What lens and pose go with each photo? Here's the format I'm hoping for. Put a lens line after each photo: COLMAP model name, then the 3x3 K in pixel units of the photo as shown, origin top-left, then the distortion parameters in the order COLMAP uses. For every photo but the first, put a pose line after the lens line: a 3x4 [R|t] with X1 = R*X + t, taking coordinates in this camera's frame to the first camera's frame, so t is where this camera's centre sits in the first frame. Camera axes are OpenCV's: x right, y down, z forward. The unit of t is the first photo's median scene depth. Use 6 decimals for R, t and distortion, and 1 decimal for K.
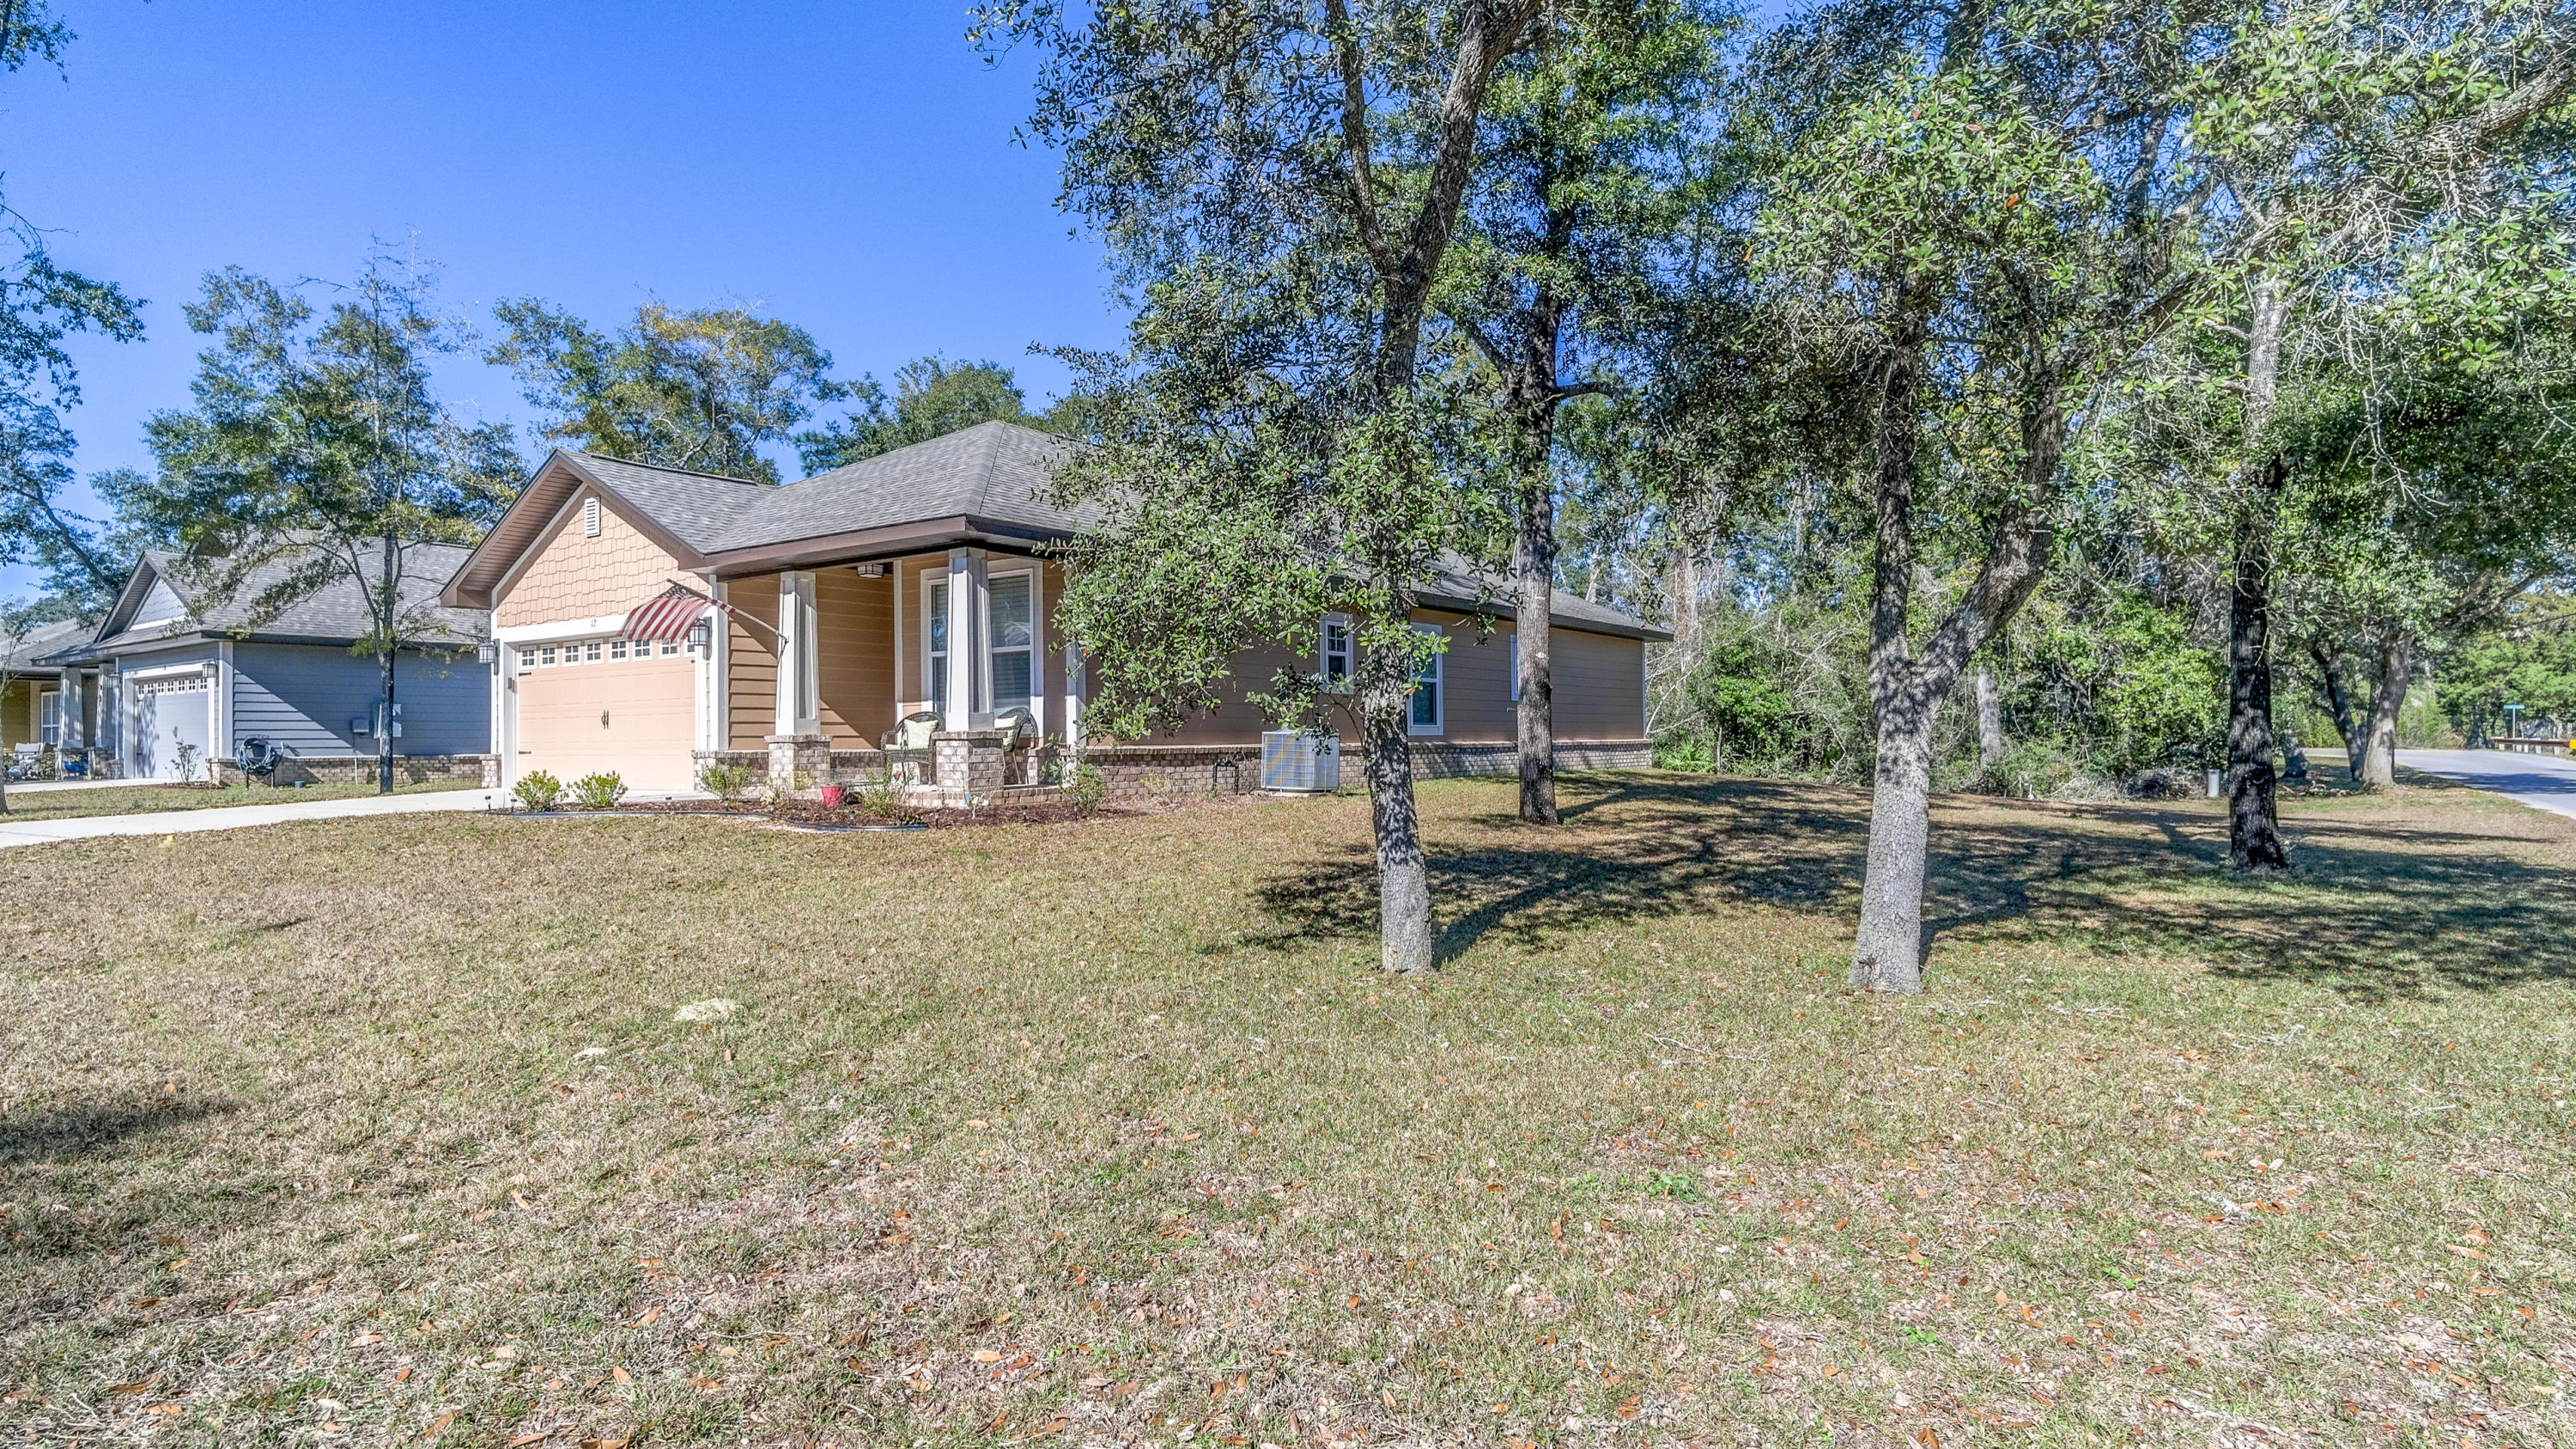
lens RADIAL K [[1407.0, 0, 1289.5], [0, 1407.0, 724.9], [0, 0, 1]] dist [0.000450, 0.000020]
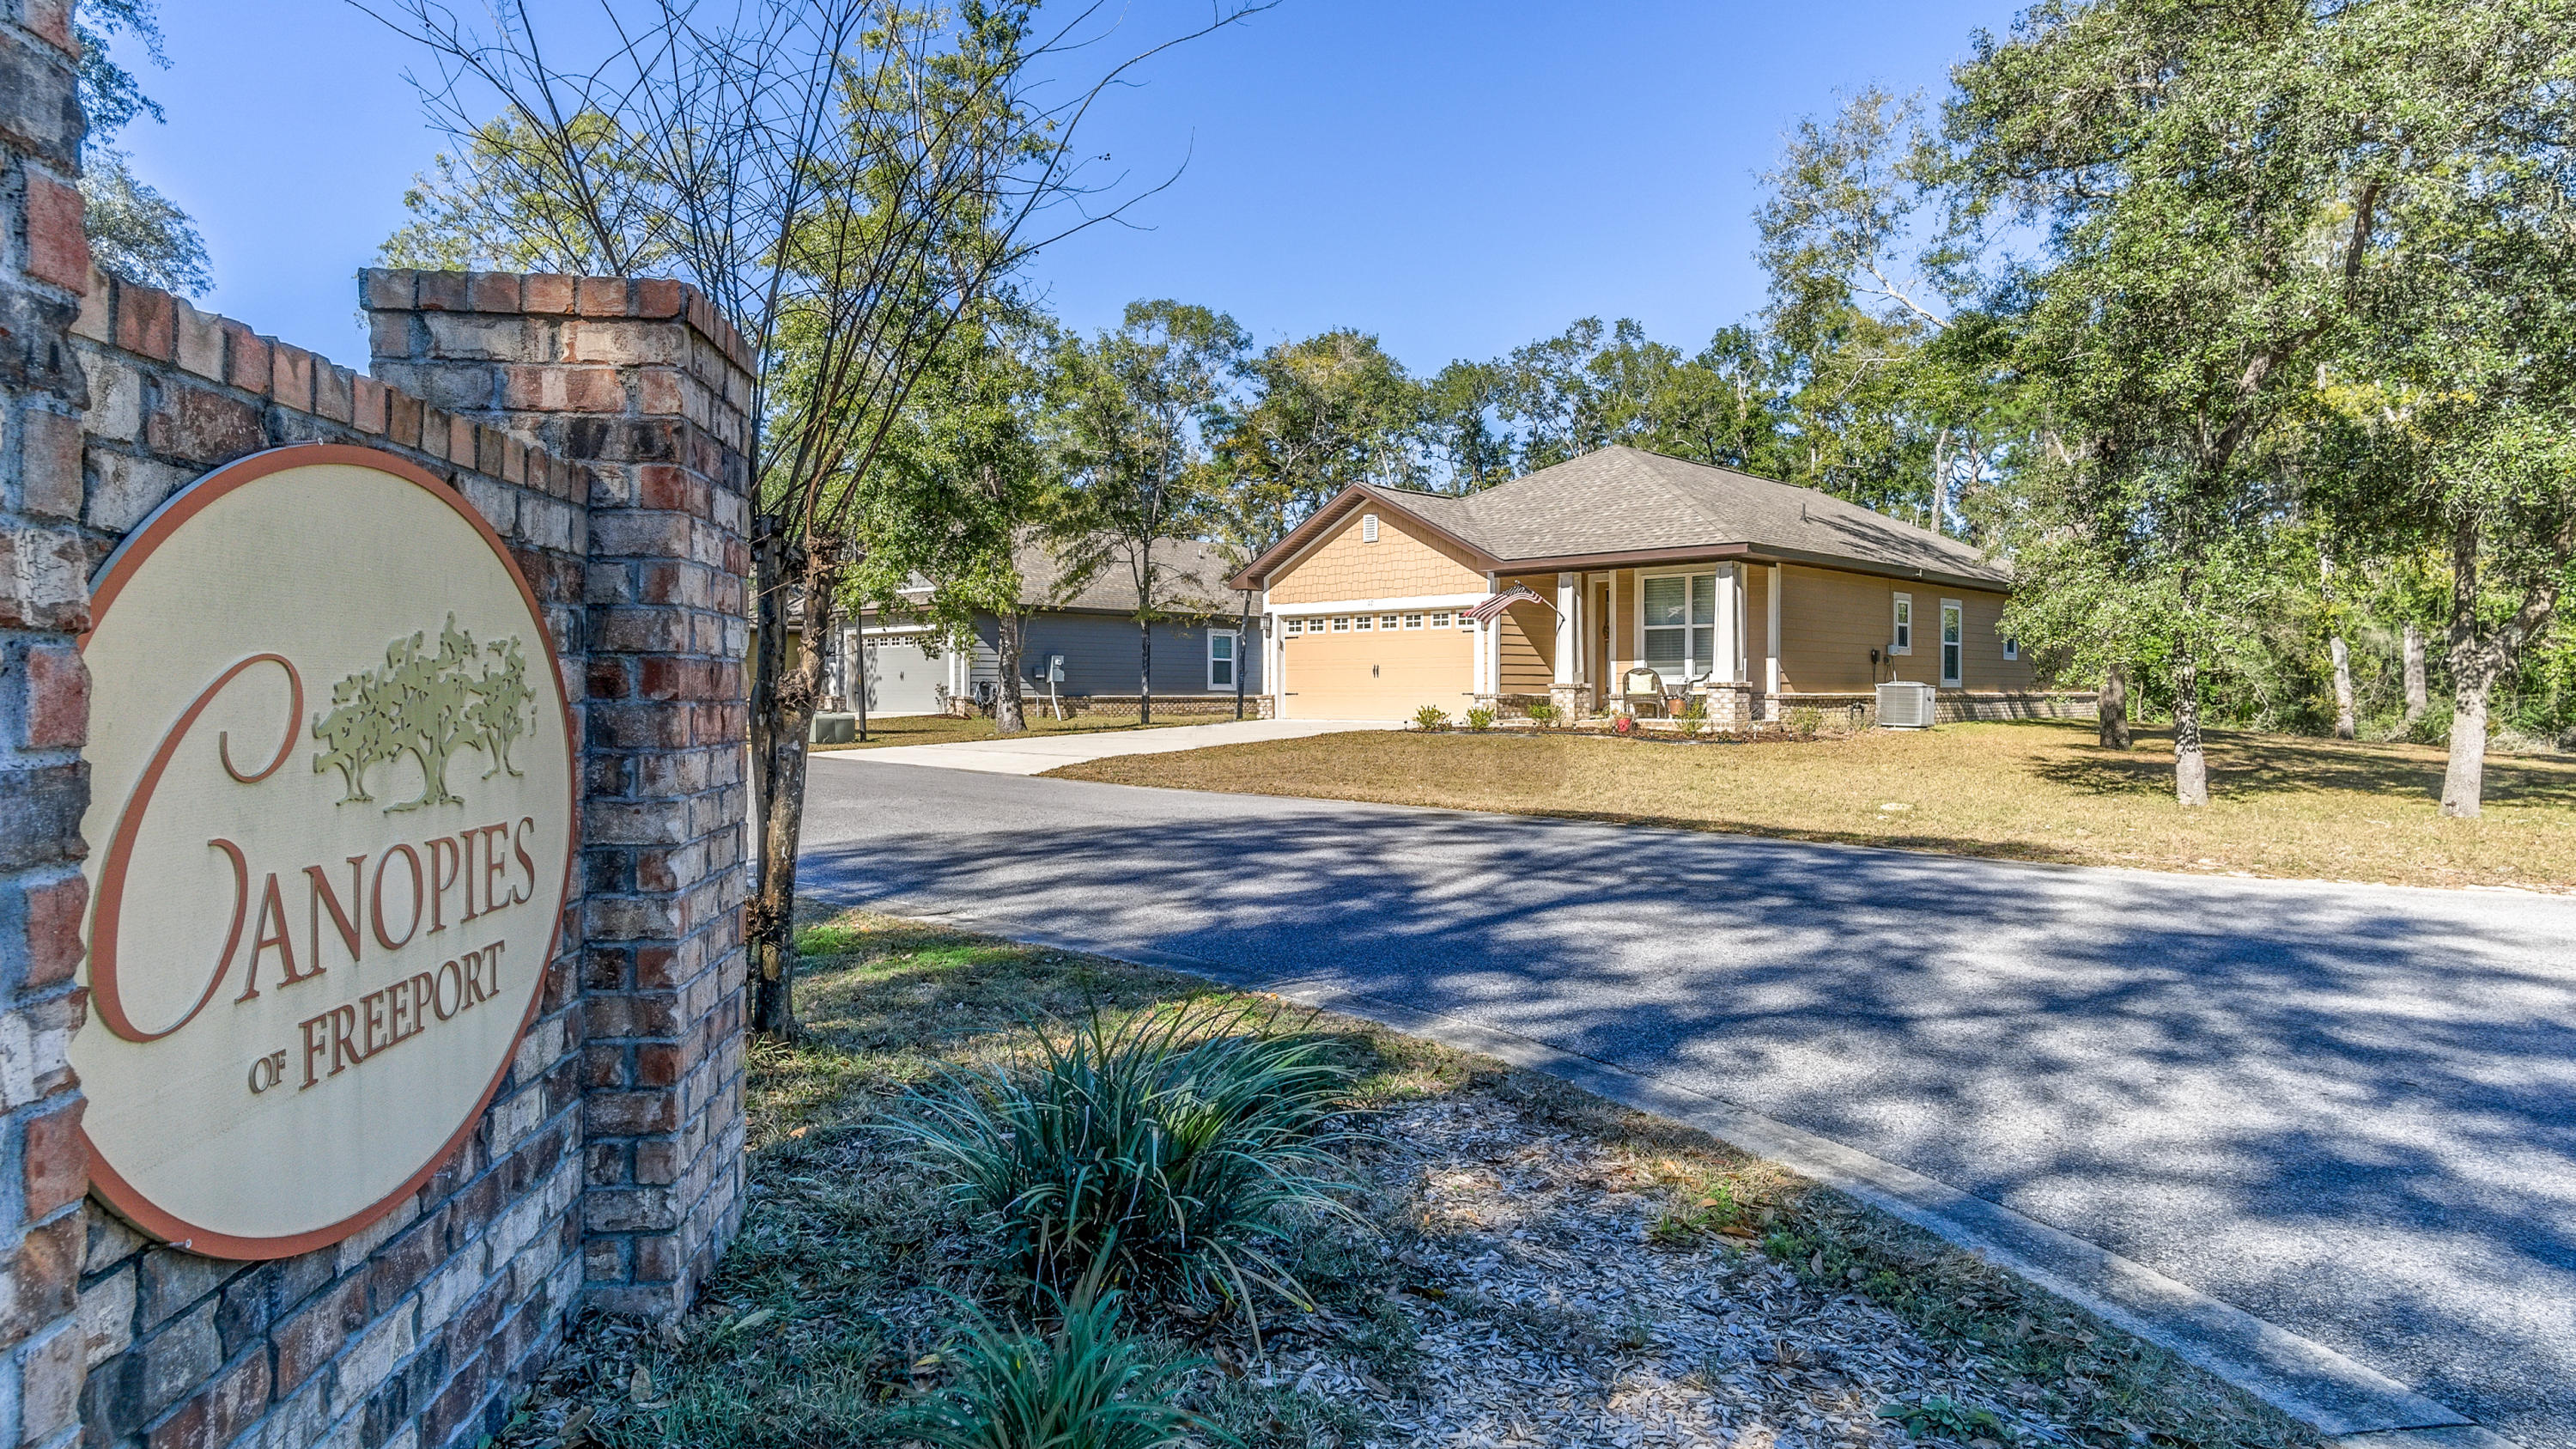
lens RADIAL K [[1528.5, 0, 1287.0], [0, 1528.5, 715.2], [0, 0, 1]] dist [0.001887, -0.000545]
pose [[0.989429, 0.011148, -0.144588, -0.325295], [-0.007268, 0.999600, 0.027336, -0.000913], [0.144835, -0.025996, 0.989114, -0.492874]]
